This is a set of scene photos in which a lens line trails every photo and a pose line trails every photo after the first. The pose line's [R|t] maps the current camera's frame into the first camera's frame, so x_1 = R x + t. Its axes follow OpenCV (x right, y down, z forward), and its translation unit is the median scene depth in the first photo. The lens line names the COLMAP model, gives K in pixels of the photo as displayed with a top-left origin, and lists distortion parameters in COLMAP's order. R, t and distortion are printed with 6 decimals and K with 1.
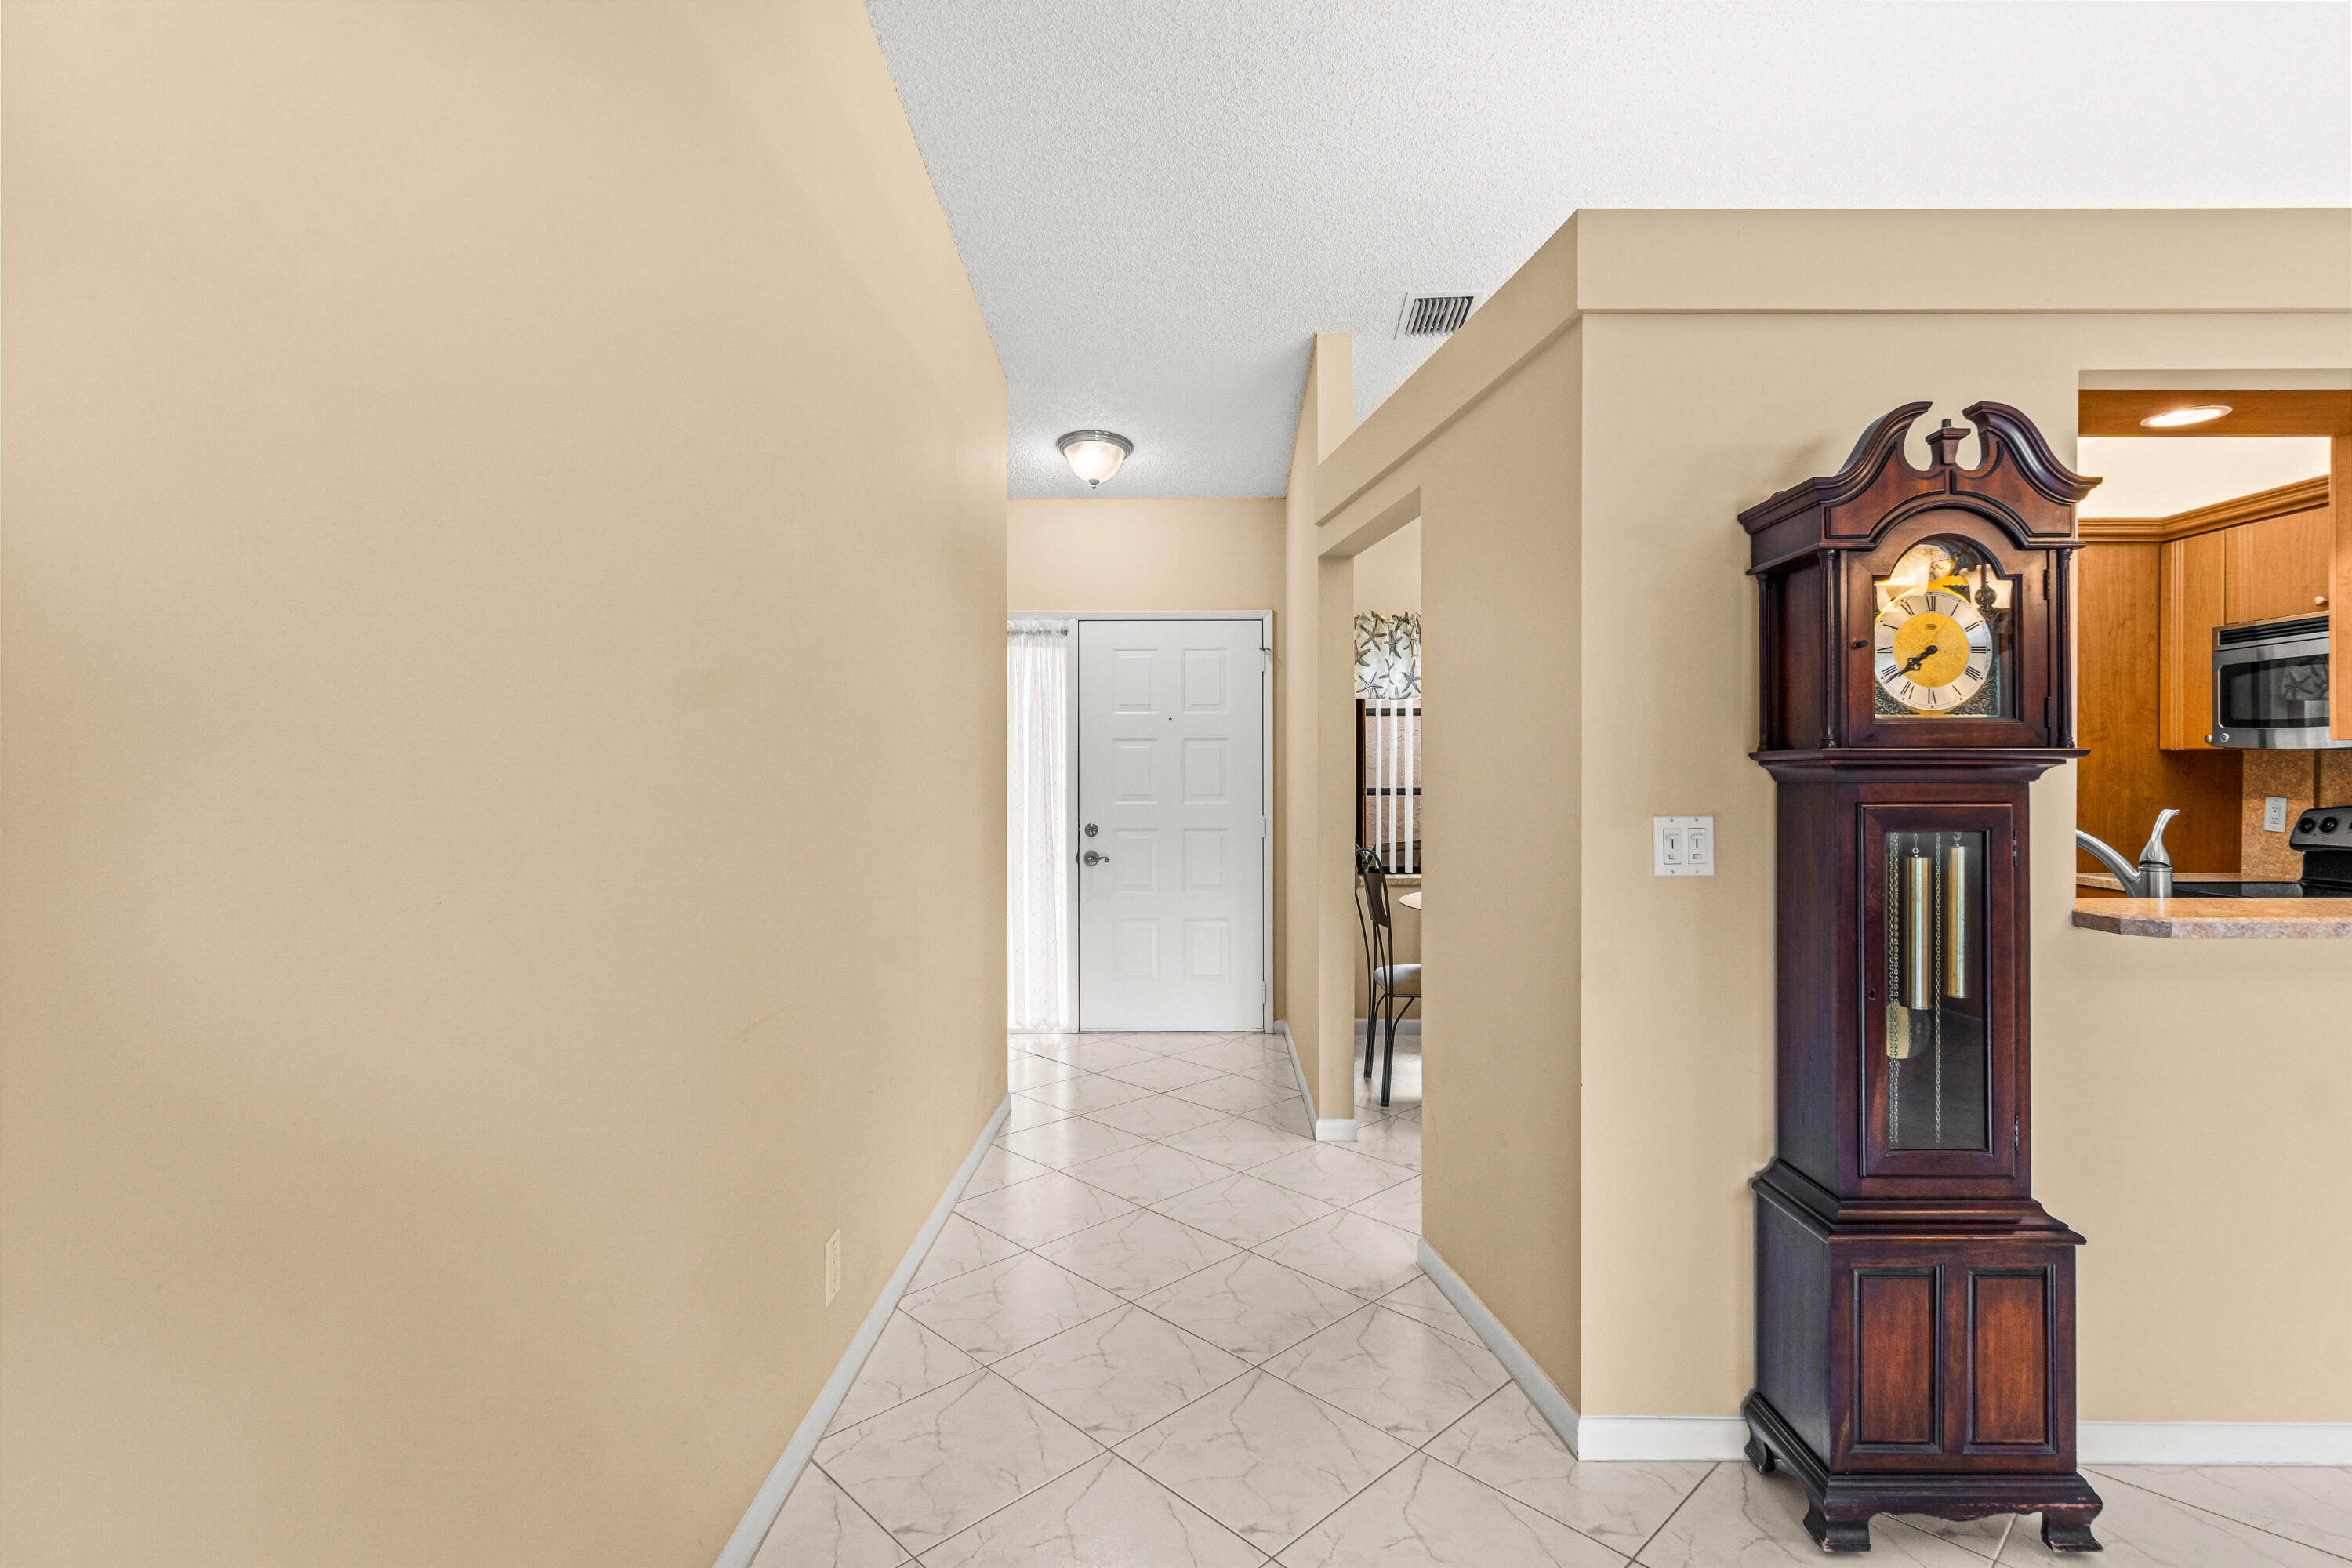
lens RADIAL K [[1136.9, 0, 1201.3], [0, 1136.9, 752.2], [0, 0, 1]] dist [0.001918, 0.000040]
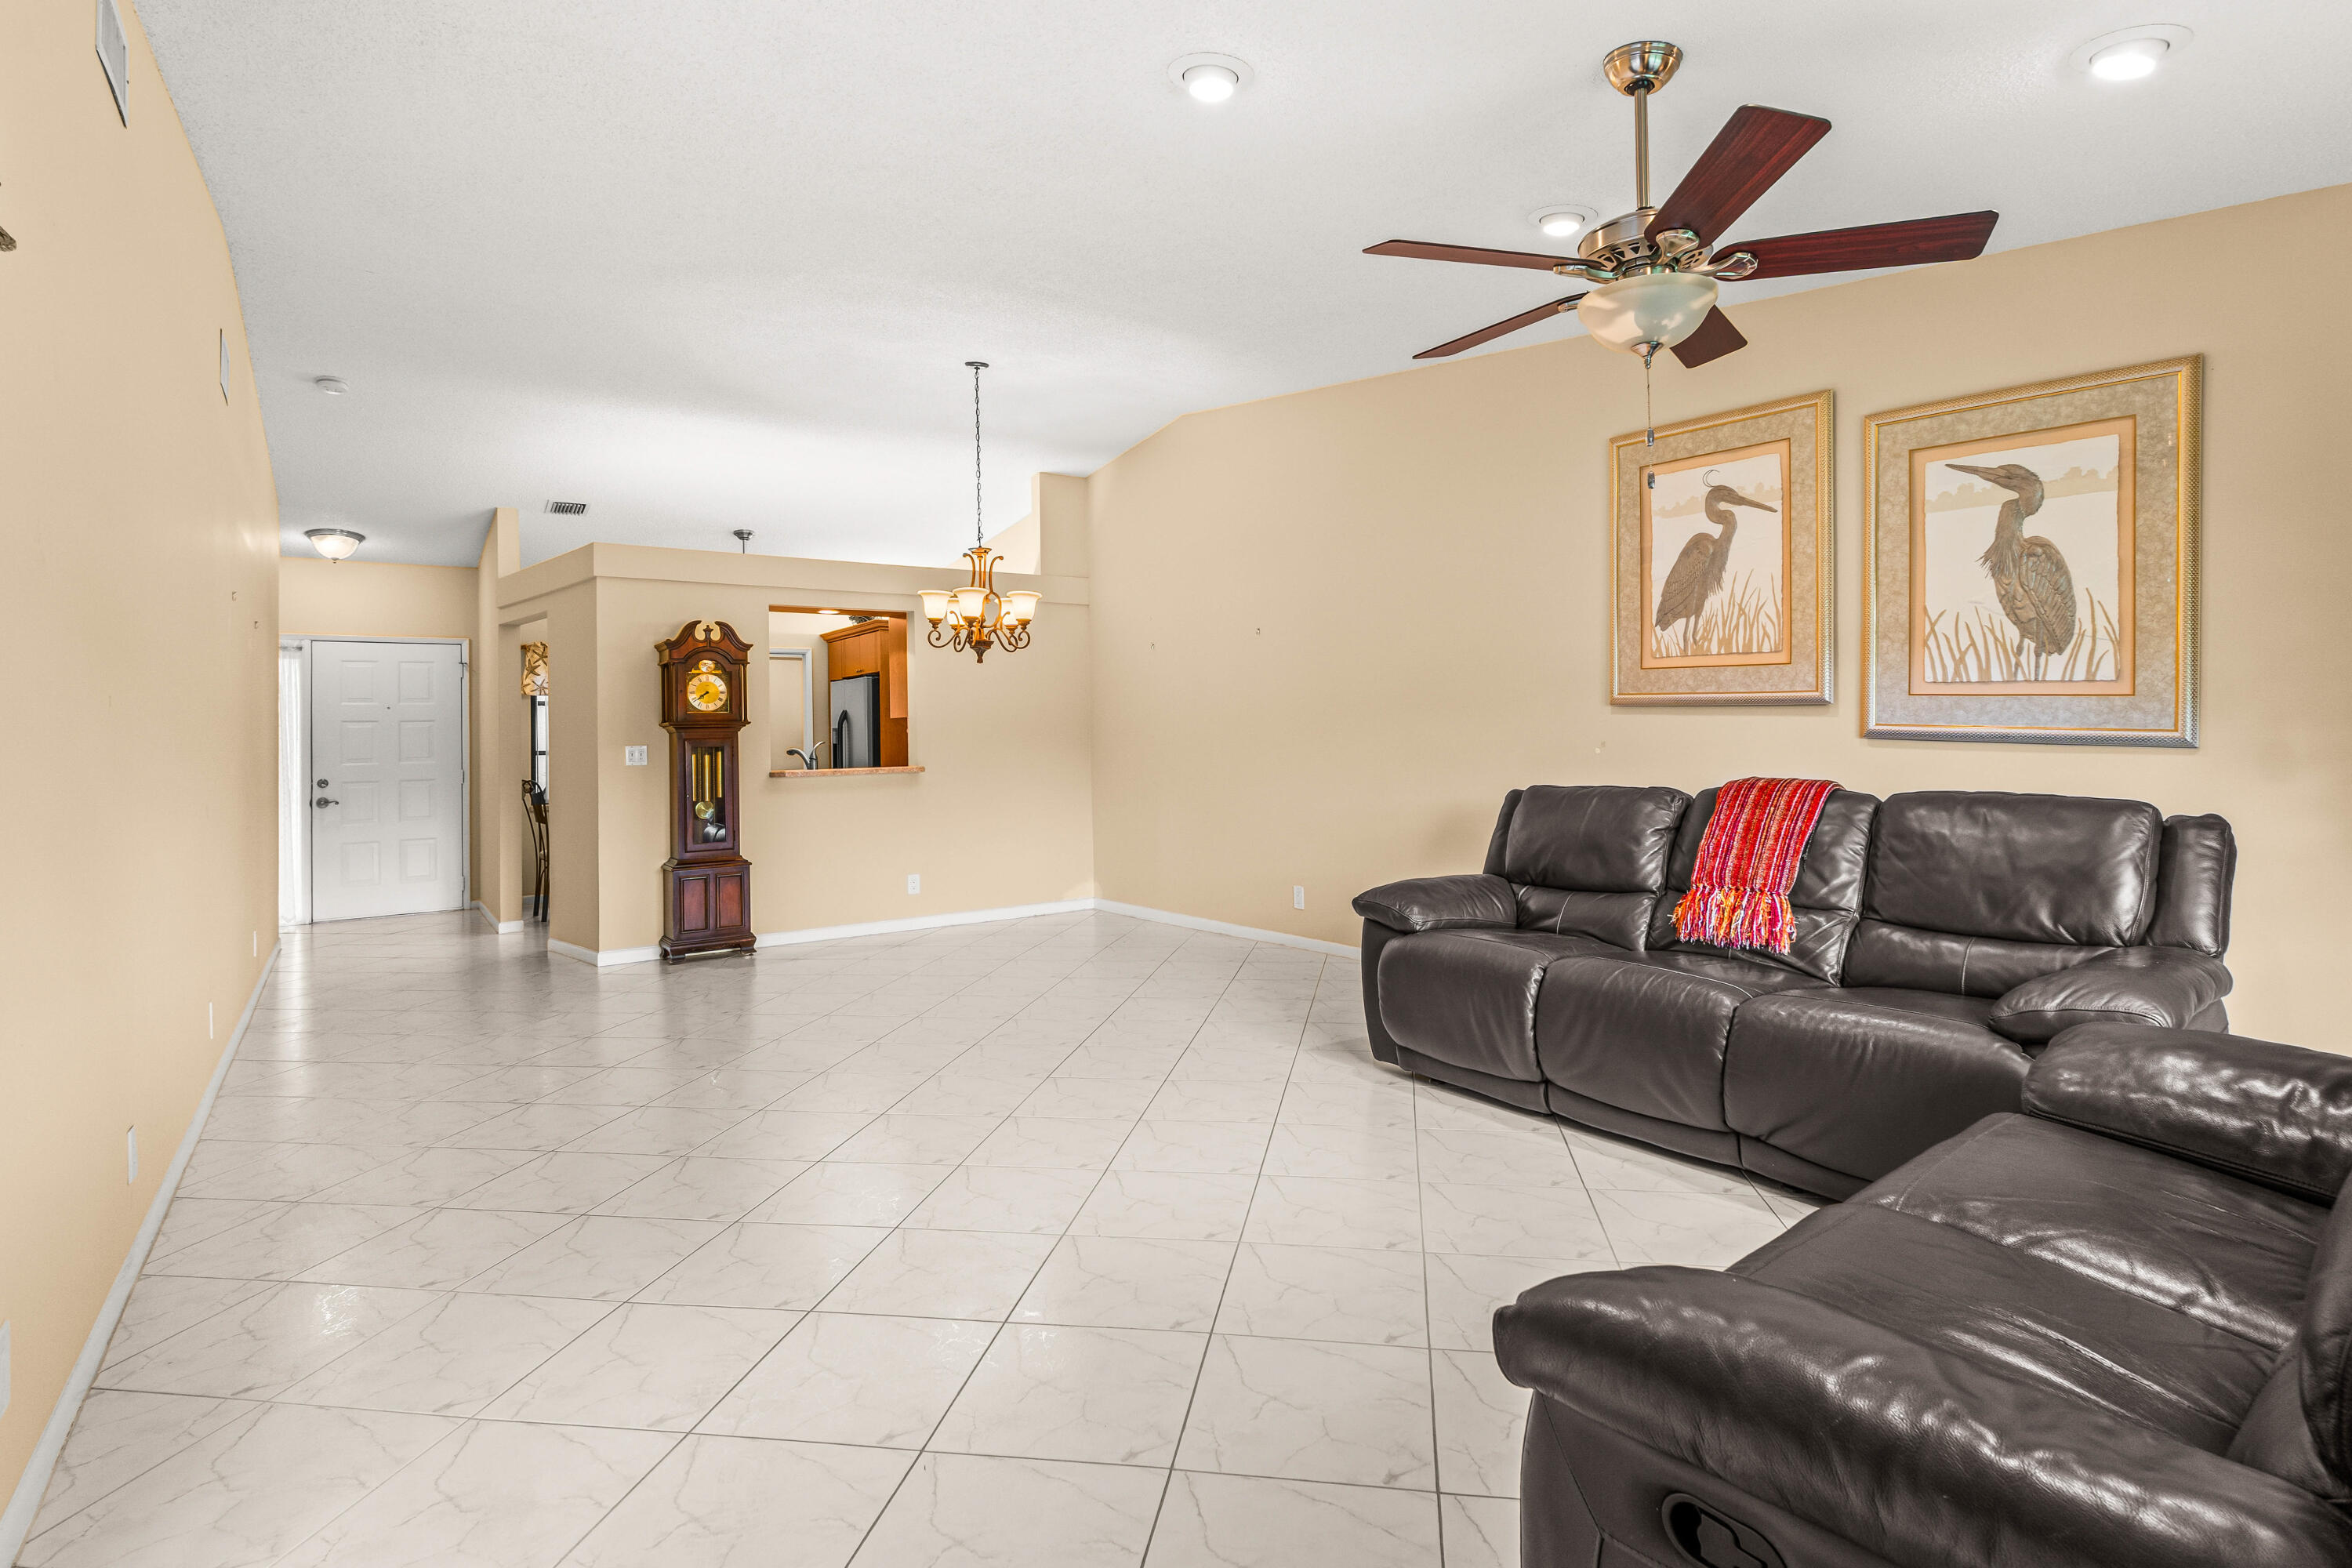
lens RADIAL K [[1148.6, 0, 1202.4], [0, 1148.6, 710.1], [0, 0, 1]] dist [0.001685, 0.000827]
pose [[0.804810, -0.002028, 0.593529, -0.077383], [0.013014, 0.999814, -0.014231, 0.011845], [-0.593390, 0.019178, 0.804686, -1.054358]]
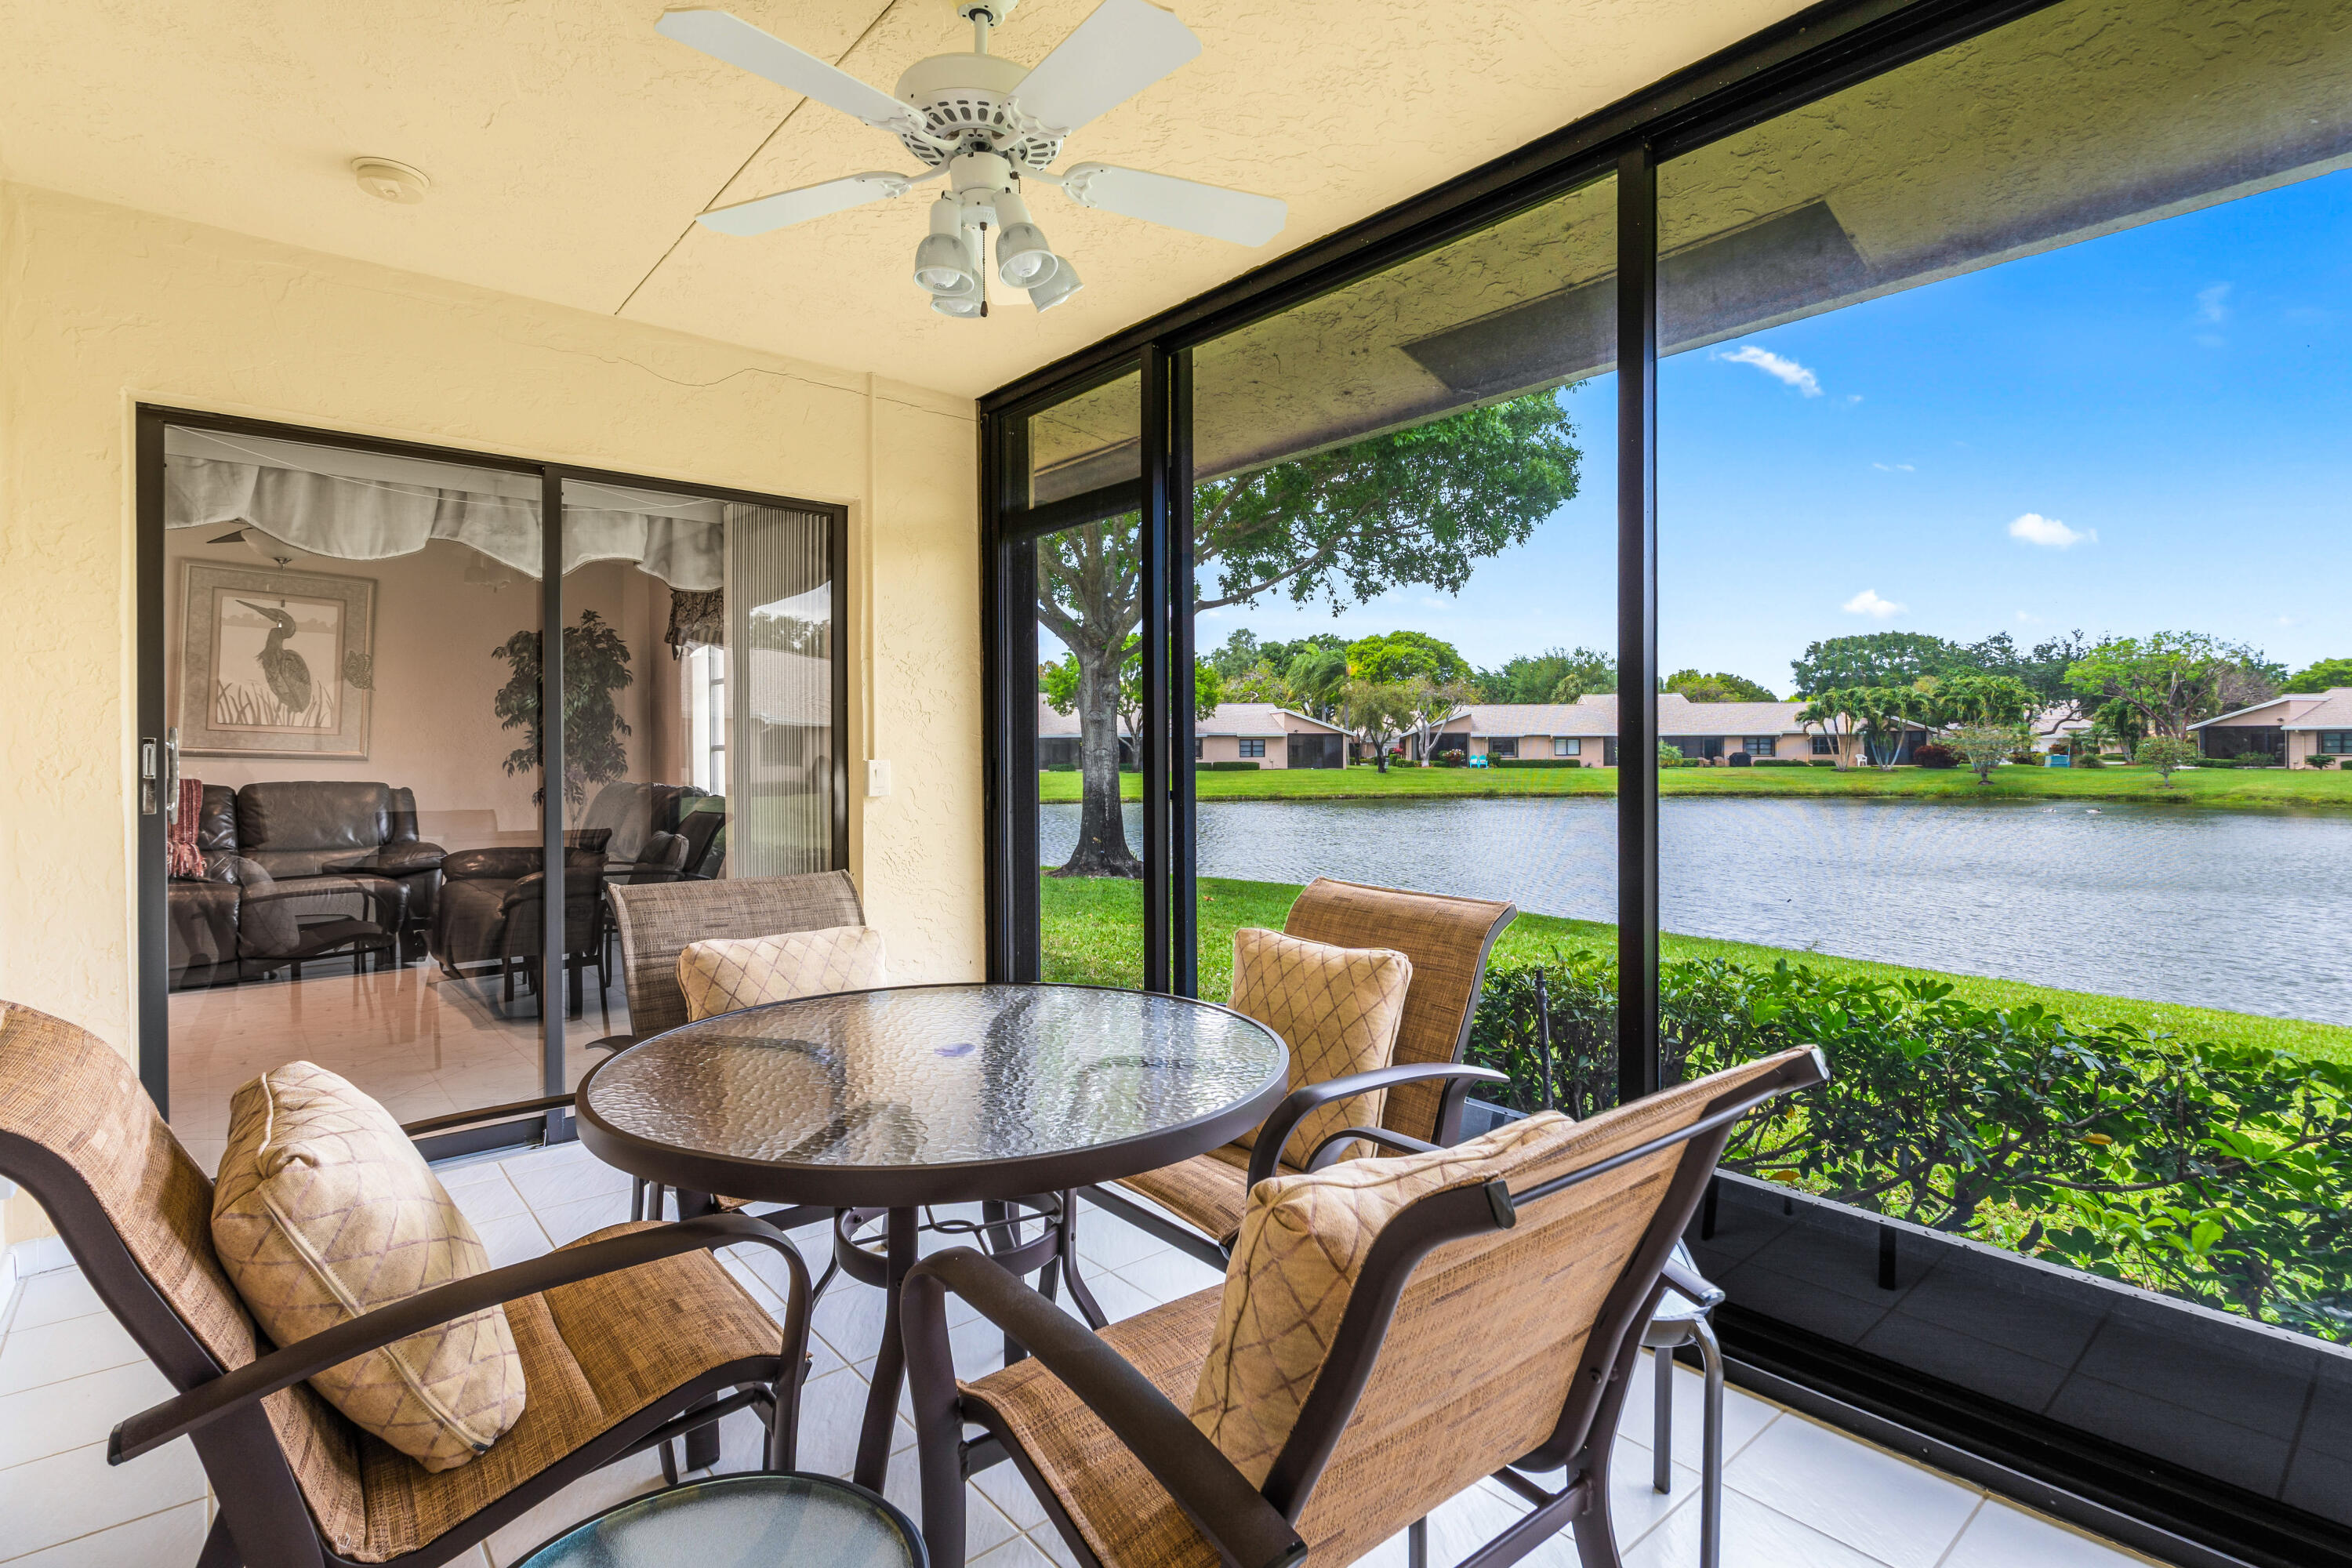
lens RADIAL K [[1136.9, 0, 1201.3], [0, 1136.9, 752.2], [0, 0, 1]] dist [0.001918, 0.000040]
pose [[-0.663514, -0.000090, 0.748163, -0.996682], [-0.006610, 0.999962, -0.005742, 0.022698], [-0.748134, -0.008756, -0.663490, -0.688046]]
